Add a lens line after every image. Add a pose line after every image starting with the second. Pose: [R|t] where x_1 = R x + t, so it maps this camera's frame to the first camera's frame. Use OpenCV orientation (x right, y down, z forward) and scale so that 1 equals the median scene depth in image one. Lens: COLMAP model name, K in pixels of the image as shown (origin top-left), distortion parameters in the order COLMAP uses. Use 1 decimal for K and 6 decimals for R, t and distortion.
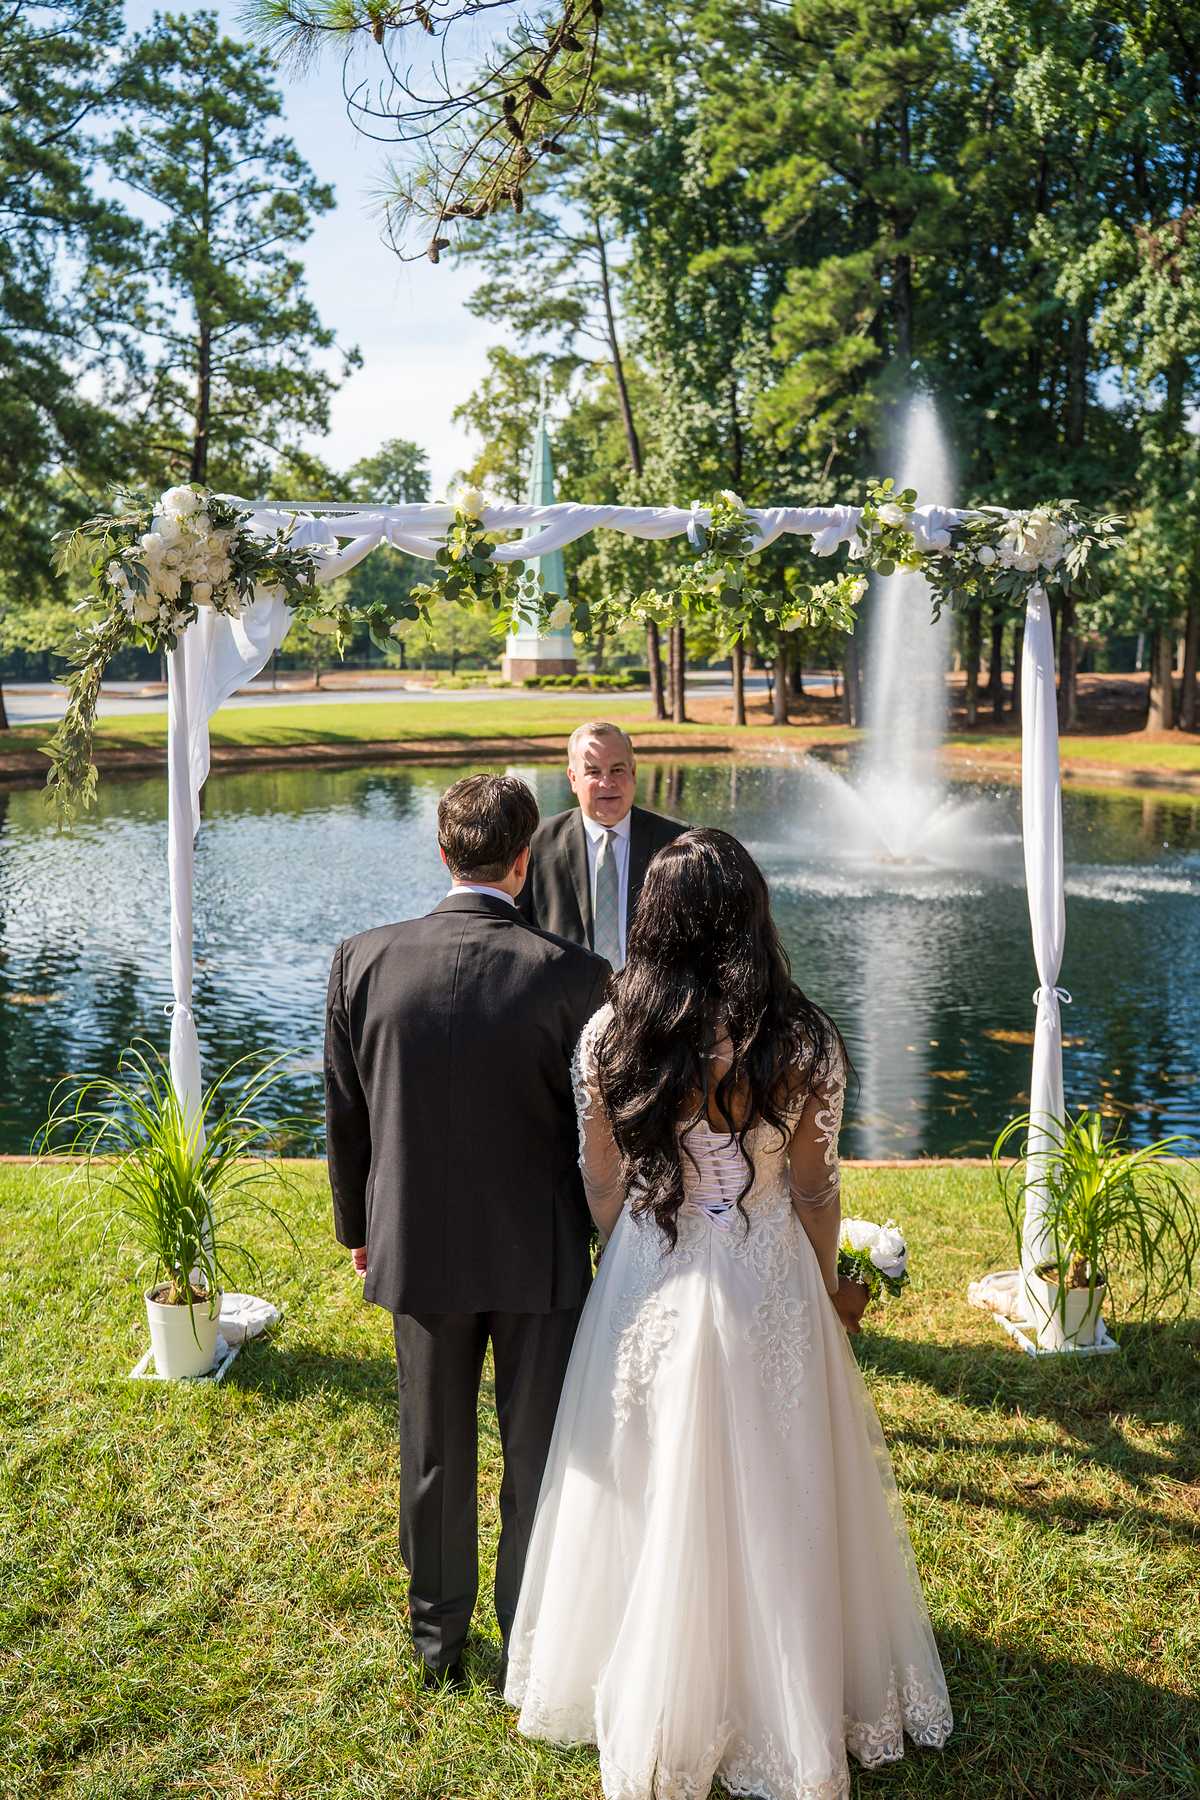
lens RADIAL K [[1498.1, 0, 579.2], [0, 1498.1, 918.8], [0, 0, 1]] dist [-0.101630, 0.067179]
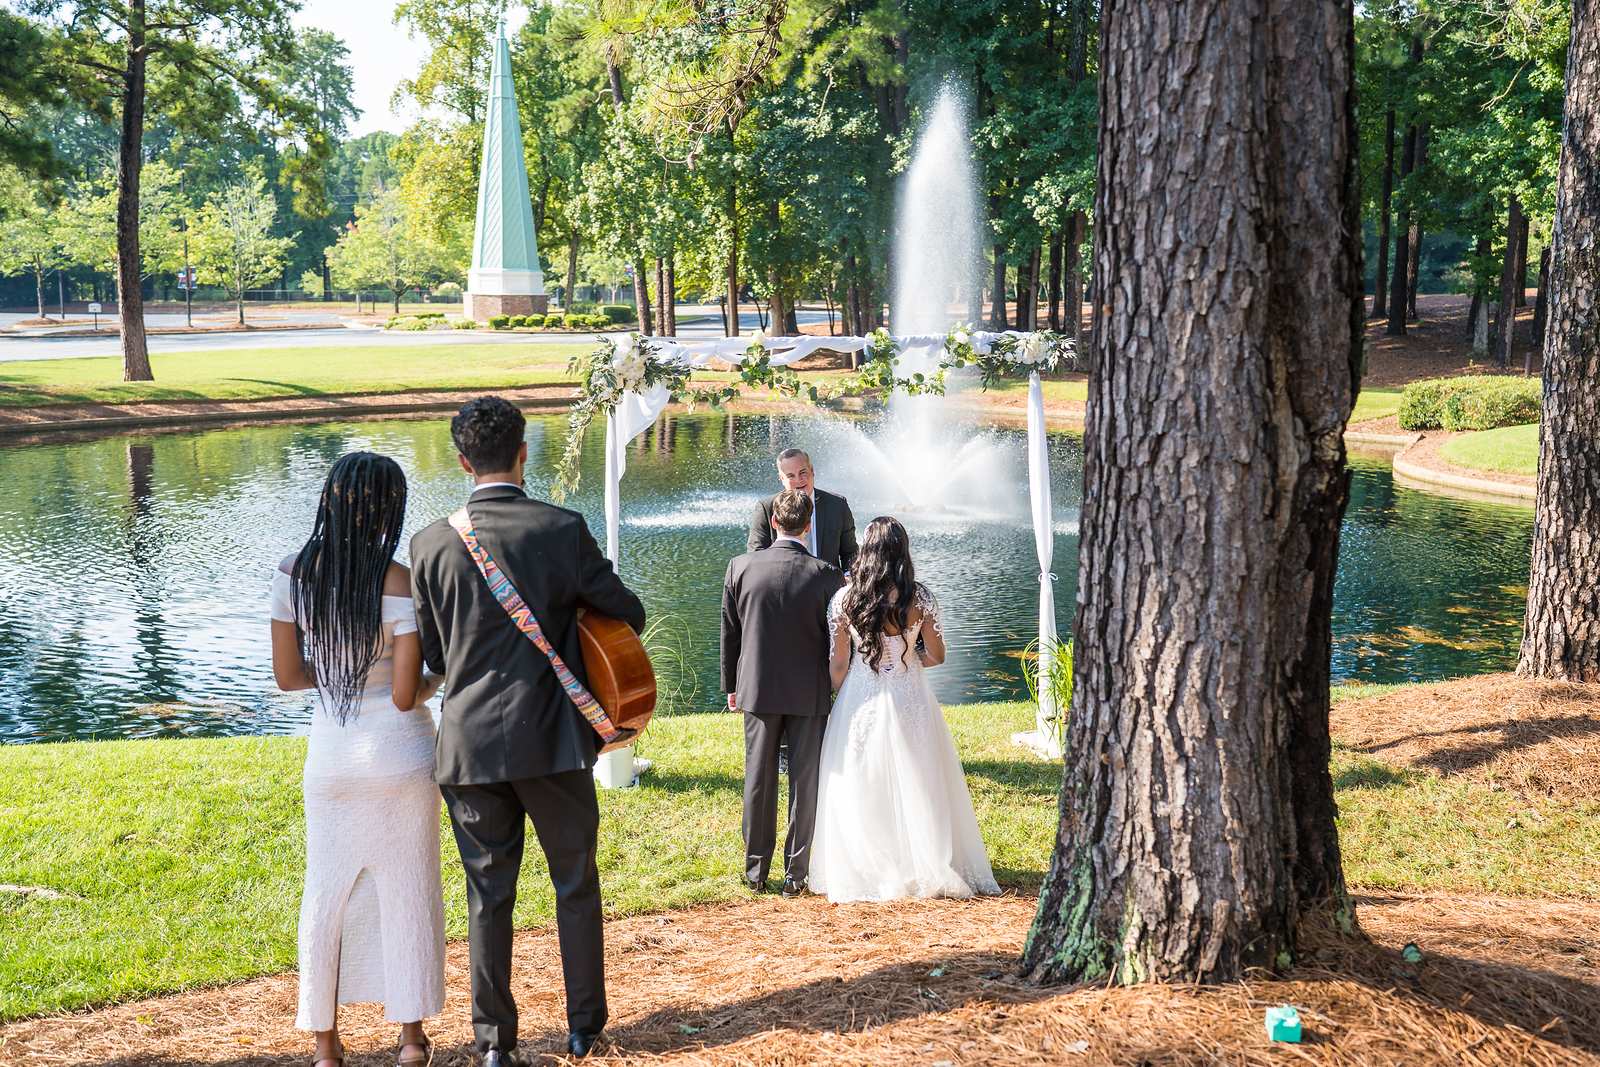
lens RADIAL K [[1738.9, 0, 811.9], [0, 1738.9, 524.5], [0, 0, 1]] dist [0.083454, 0.045641]
pose [[0.986412, -0.024866, 0.162399, -0.031073], [0.030299, 0.999058, -0.031066, 0.003828], [-0.161474, 0.035564, 0.986236, -0.105215]]
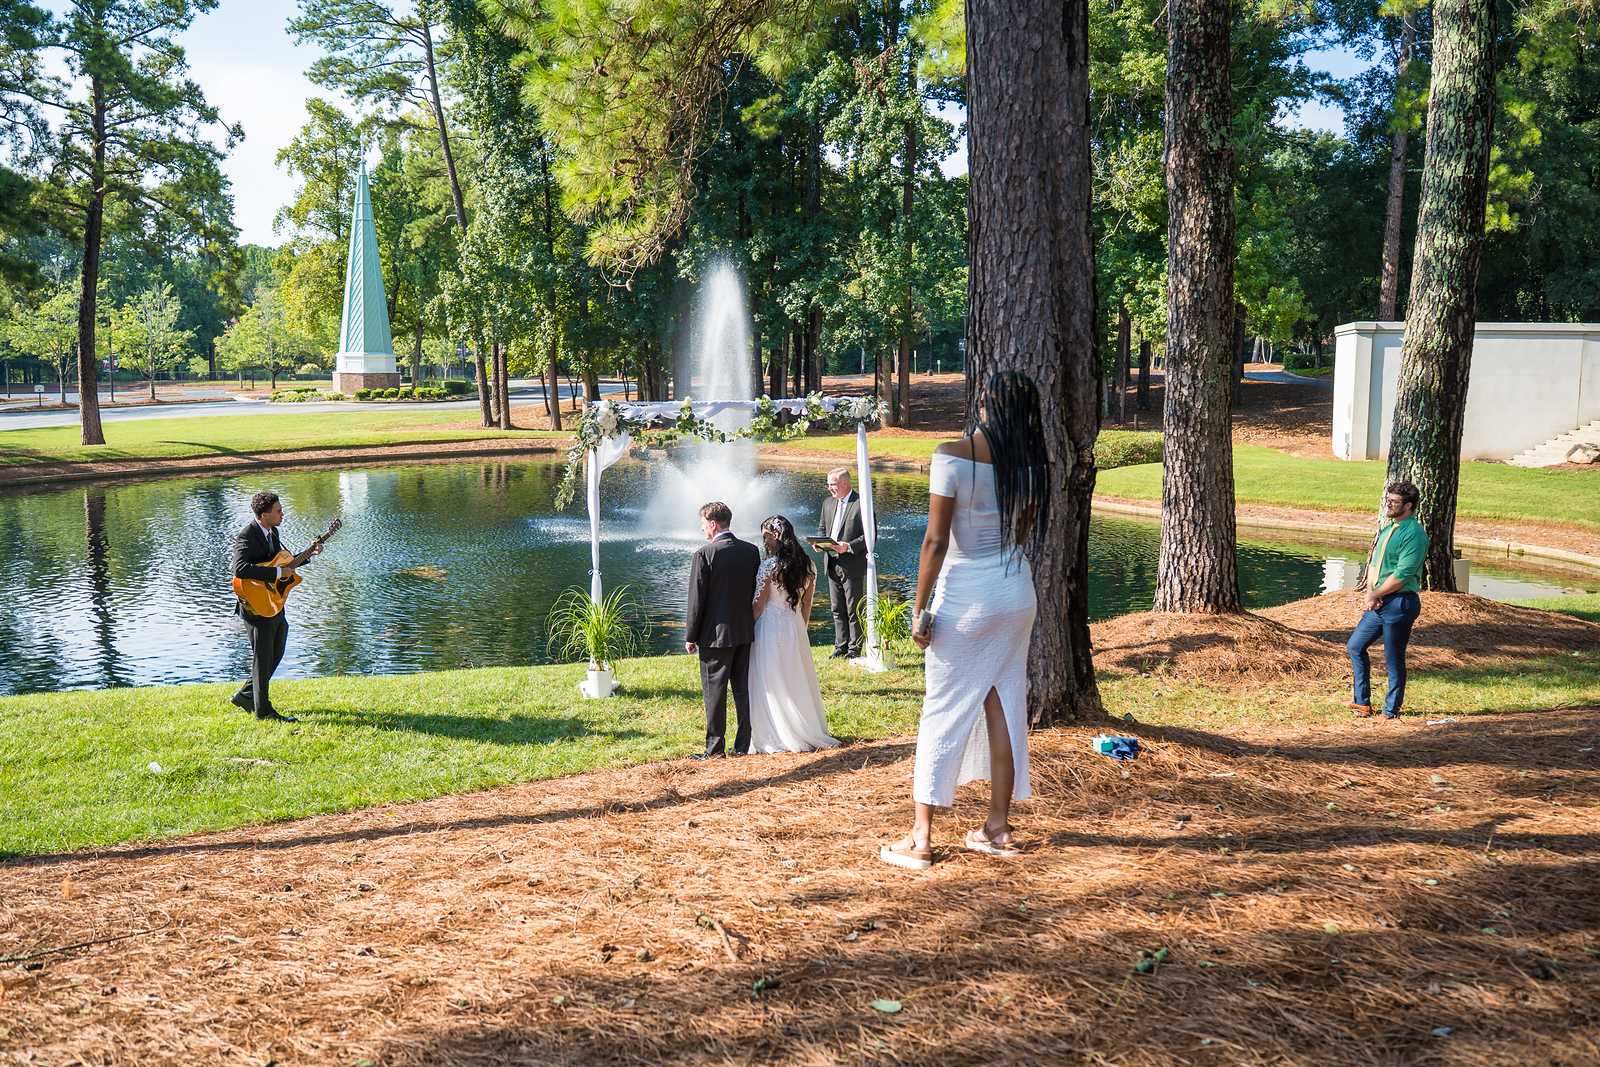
lens RADIAL K [[1381.2, 0, 804.4], [0, 1381.2, 522.1], [0, 0, 1]] dist [-0.105703, 0.068096]
pose [[0.950241, -0.039159, 0.309045, -0.058475], [0.055983, 0.997383, -0.045757, 0.008987], [-0.306445, 0.060781, 0.949946, -0.140562]]
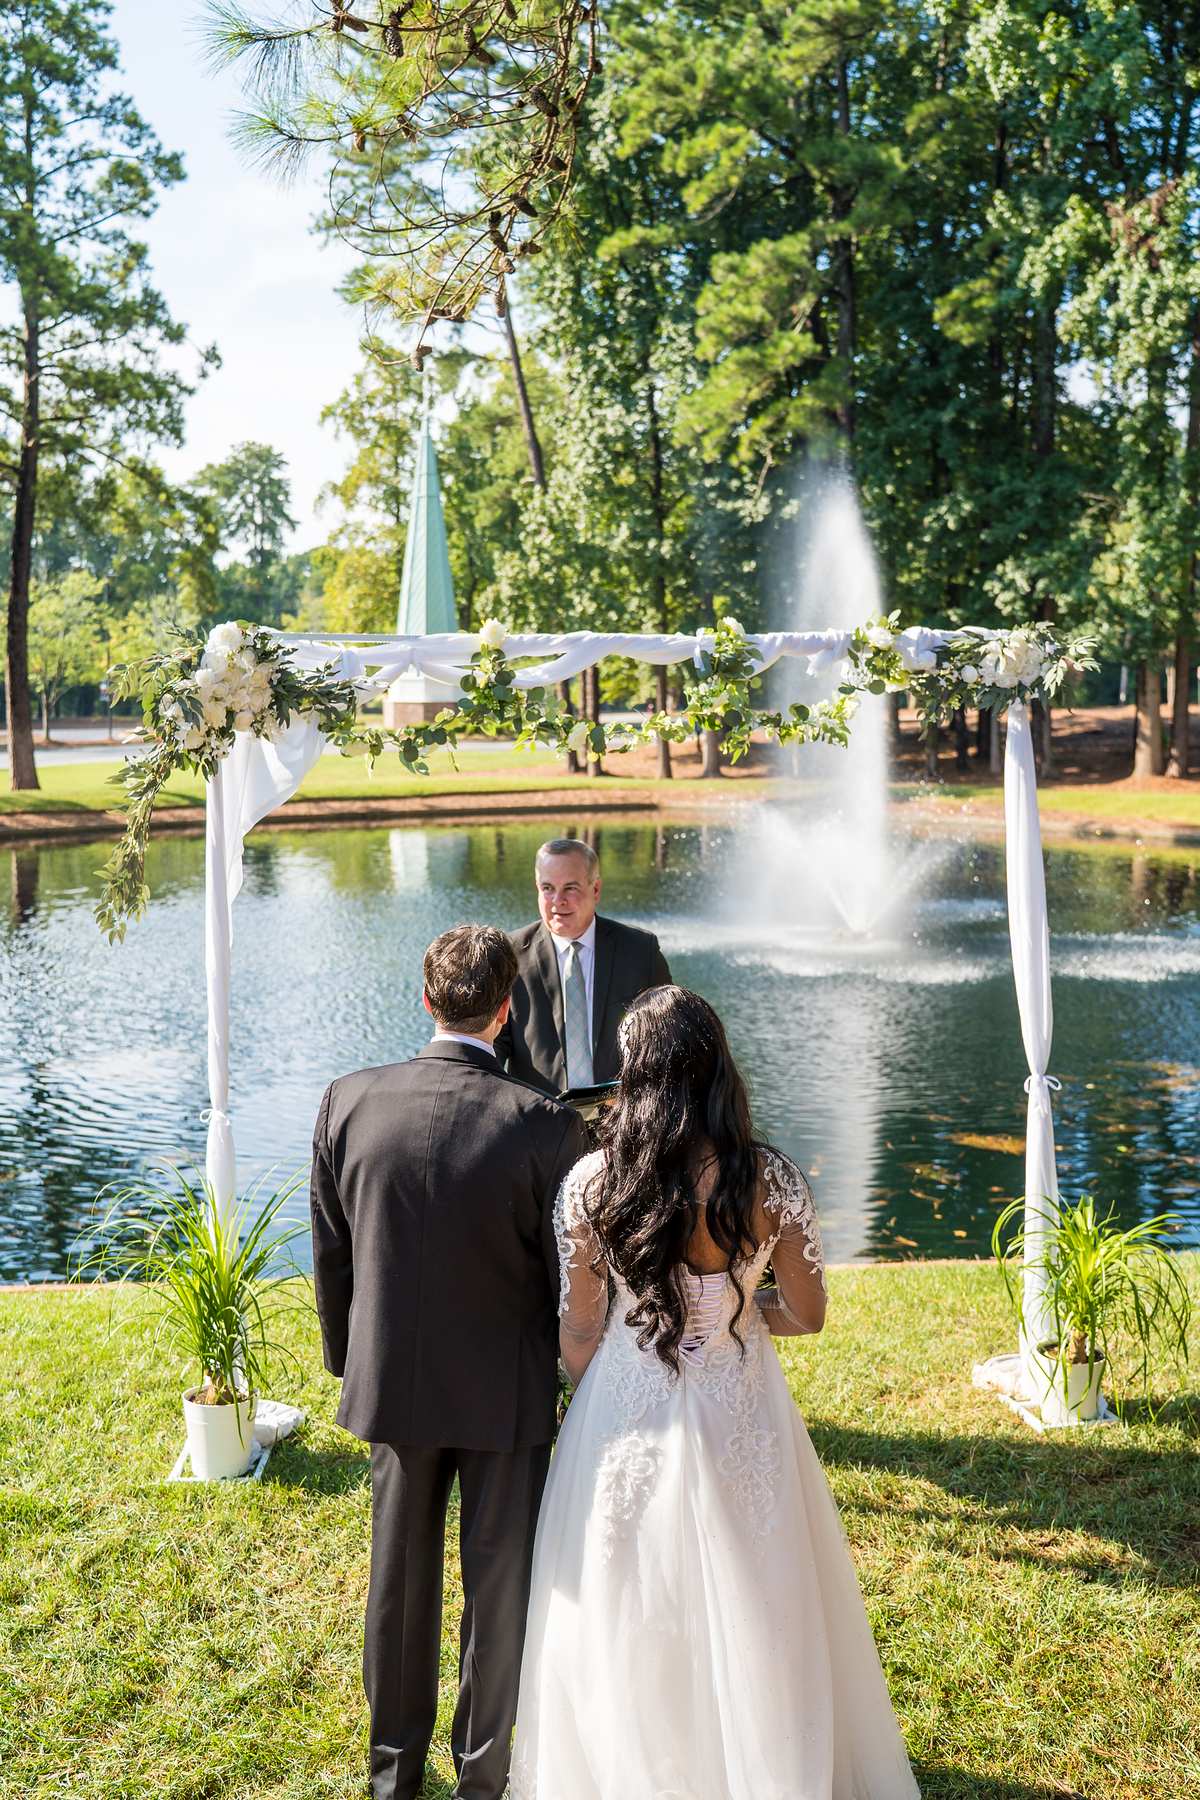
lens RADIAL K [[1789.7, 0, 581.2], [0, 1789.7, 900.4], [0, 0, 1]] dist [-0.047592, 0.127414]
pose [[0.997904, -0.016533, 0.062564, -0.007430], [0.020164, 0.998121, -0.057858, -0.000989], [-0.061490, 0.058998, 0.996362, -0.021856]]
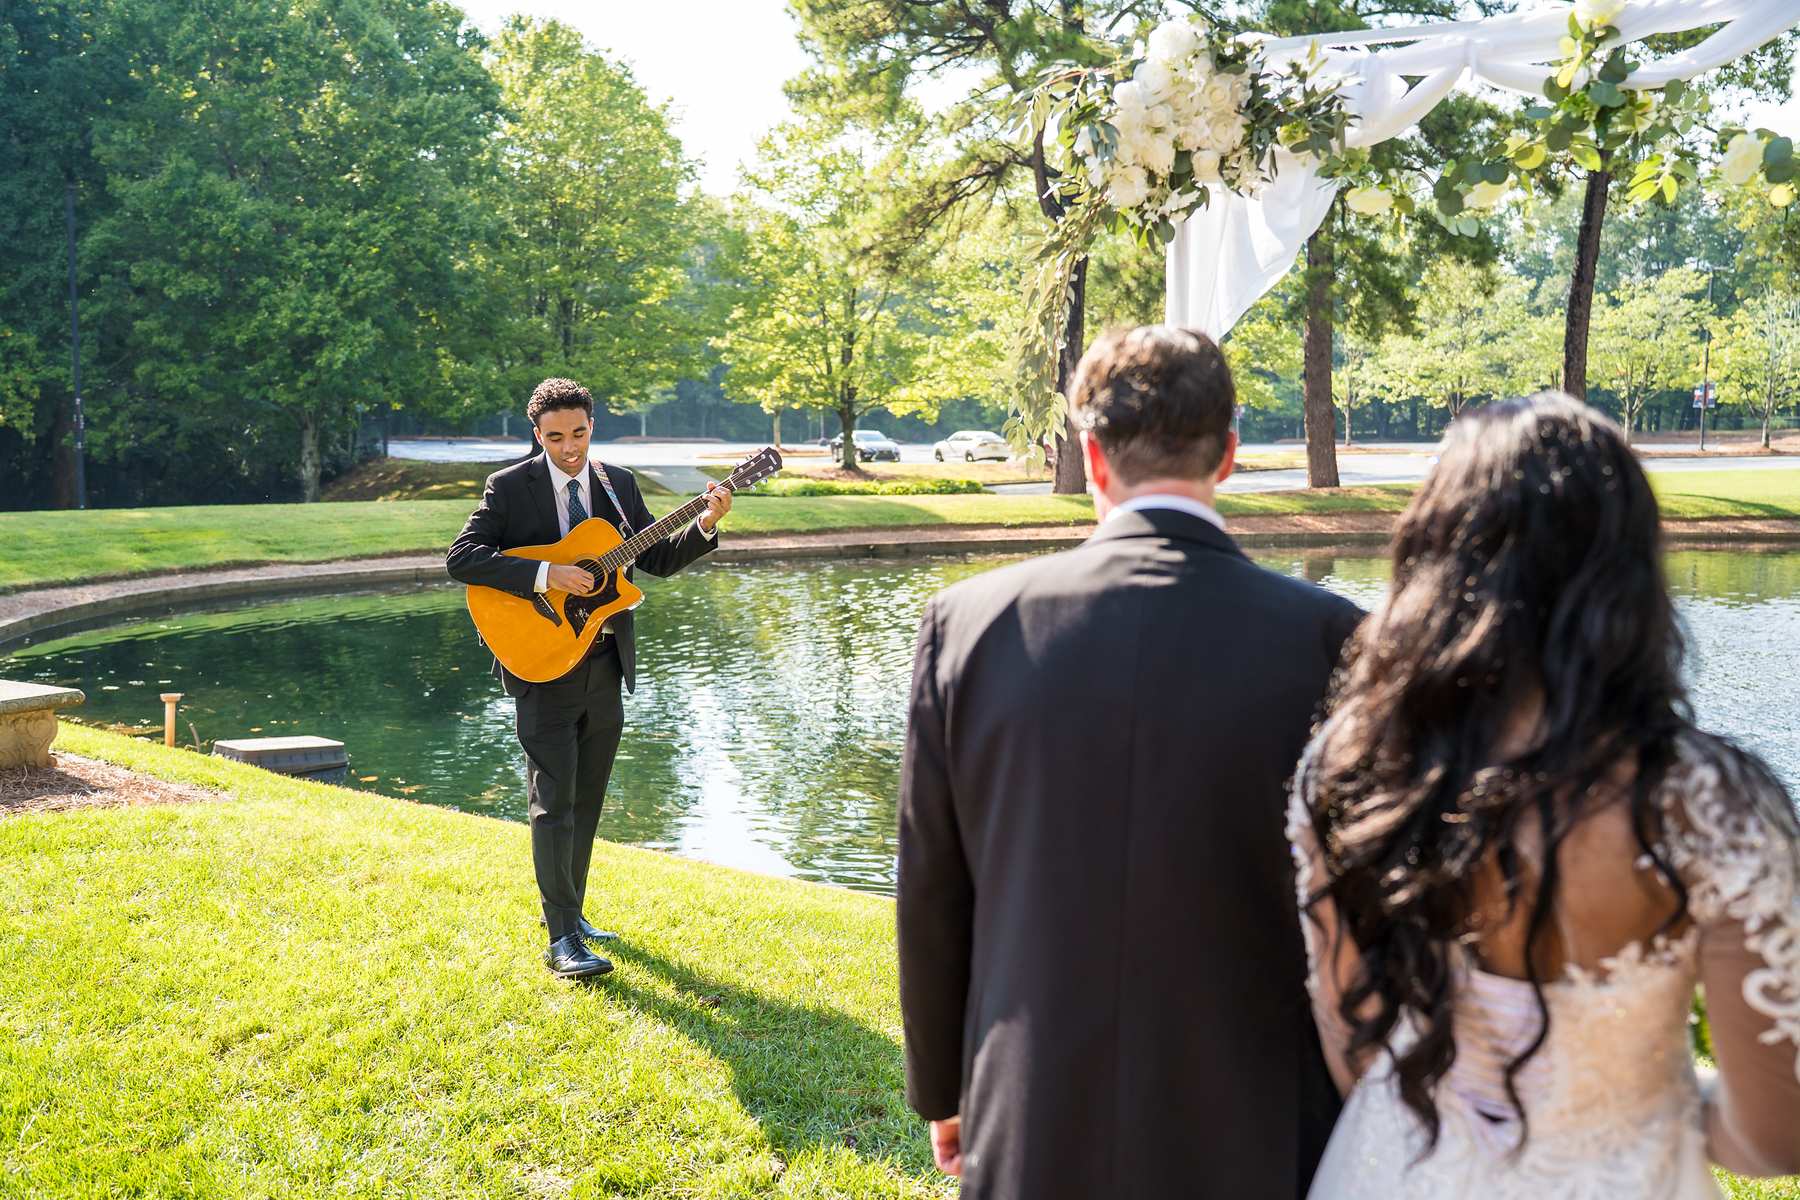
lens RADIAL K [[1800.8, 0, 876.3], [0, 1800.8, 619.5], [0, 0, 1]] dist [0.022452, 0.025974]
pose [[0.806073, 0.060851, -0.588680, 0.013258], [-0.097945, 0.994700, -0.031295, 0.004591], [0.583655, 0.082885, 0.807760, 0.013173]]
